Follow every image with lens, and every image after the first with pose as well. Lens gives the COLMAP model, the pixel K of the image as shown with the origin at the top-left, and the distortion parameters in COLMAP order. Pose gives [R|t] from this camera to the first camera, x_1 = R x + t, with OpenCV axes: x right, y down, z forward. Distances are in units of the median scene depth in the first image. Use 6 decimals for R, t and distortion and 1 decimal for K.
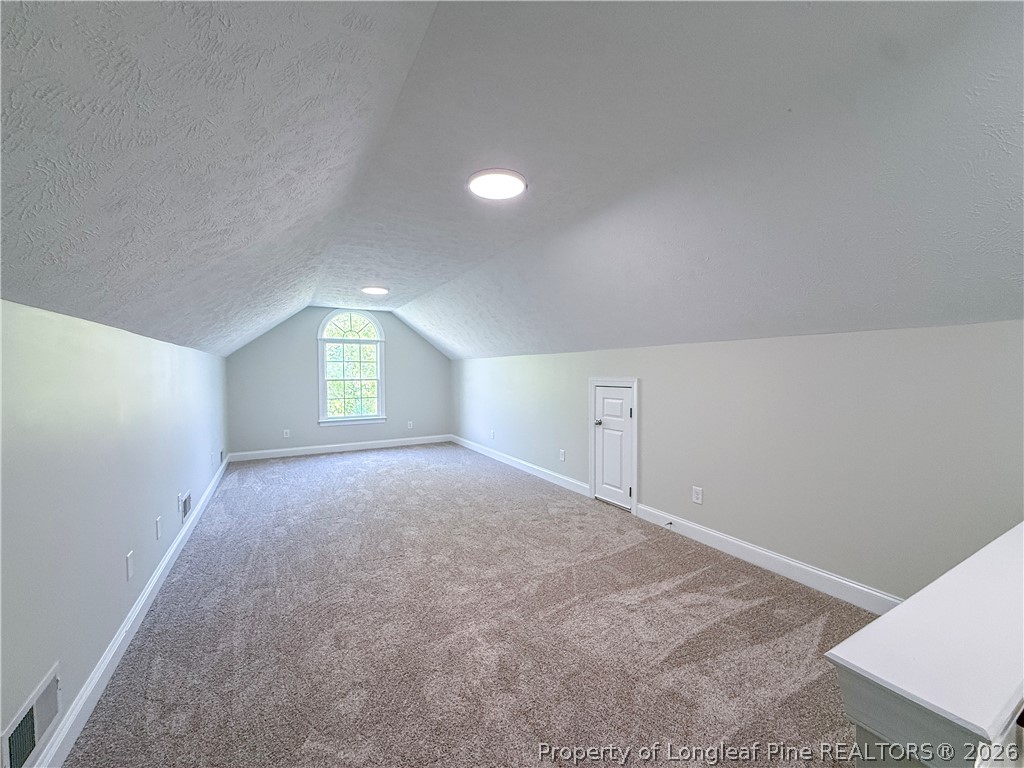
lens RADIAL K [[408.8, 0, 510.1], [0, 408.8, 385.1], [0, 0, 1]] dist [-0.000599, 0.000187]
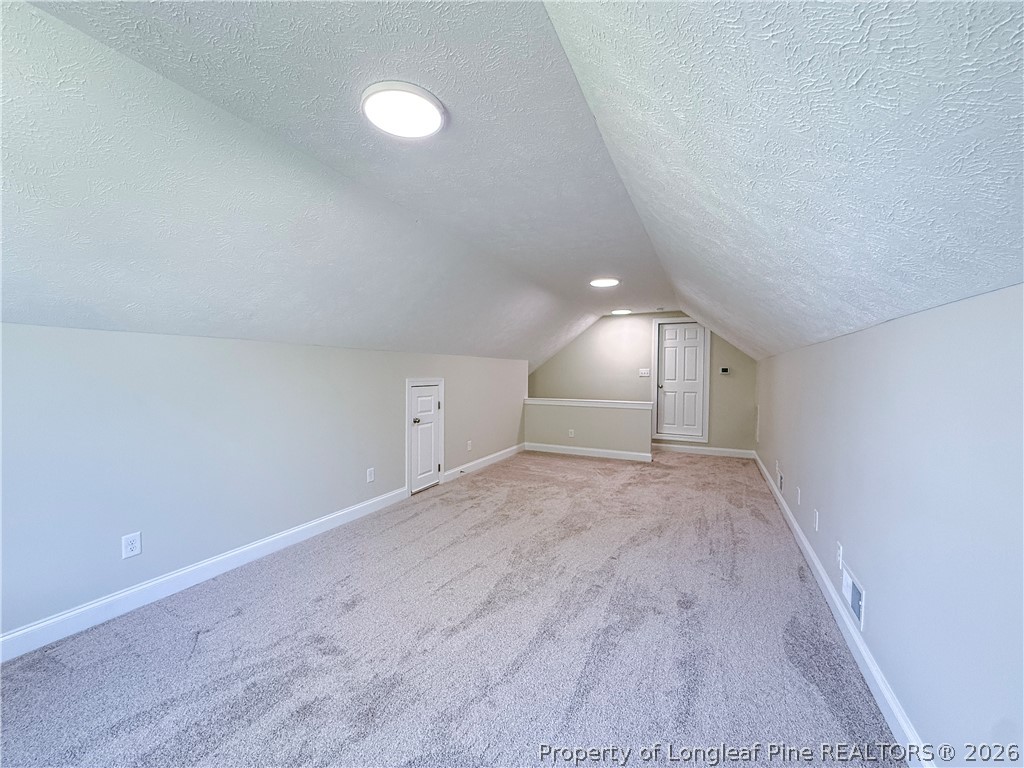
lens RADIAL K [[408.8, 0, 510.1], [0, 408.8, 385.1], [0, 0, 1]] dist [-0.000599, 0.000187]
pose [[-0.565753, -0.027188, 0.824126, -0.817305], [0.015831, 0.998914, 0.043822, -0.044512], [-0.824423, 0.037839, -0.564708, 1.435999]]
